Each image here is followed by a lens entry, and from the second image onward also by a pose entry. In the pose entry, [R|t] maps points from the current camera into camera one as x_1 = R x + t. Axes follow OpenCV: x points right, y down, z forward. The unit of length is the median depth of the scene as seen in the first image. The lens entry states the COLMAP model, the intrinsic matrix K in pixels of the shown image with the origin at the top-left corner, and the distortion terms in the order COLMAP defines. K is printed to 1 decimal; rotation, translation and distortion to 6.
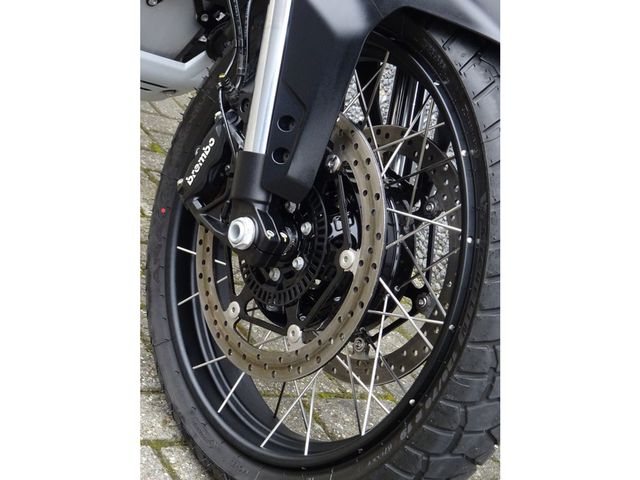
lens RADIAL K [[1465.8, 0, 320.0], [0, 1465.8, 240.0], [0, 0, 1]] dist [0.014594, 0.065029]
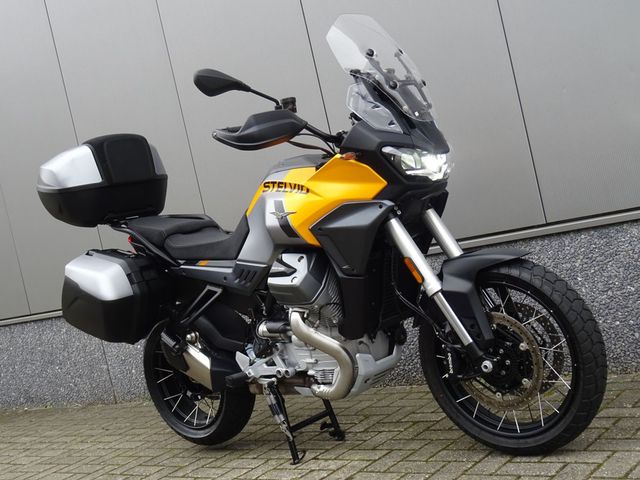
lens RADIAL K [[871.3, 0, 320.0], [0, 871.3, 240.0], [0, 0, 1]] dist [0.014646, 0.020494]
pose [[0.747928, -0.662596, 0.039634, -0.200666], [0.650744, 0.720155, -0.240644, 0.014892], [0.130907, 0.205776, 0.969804, -0.734699]]
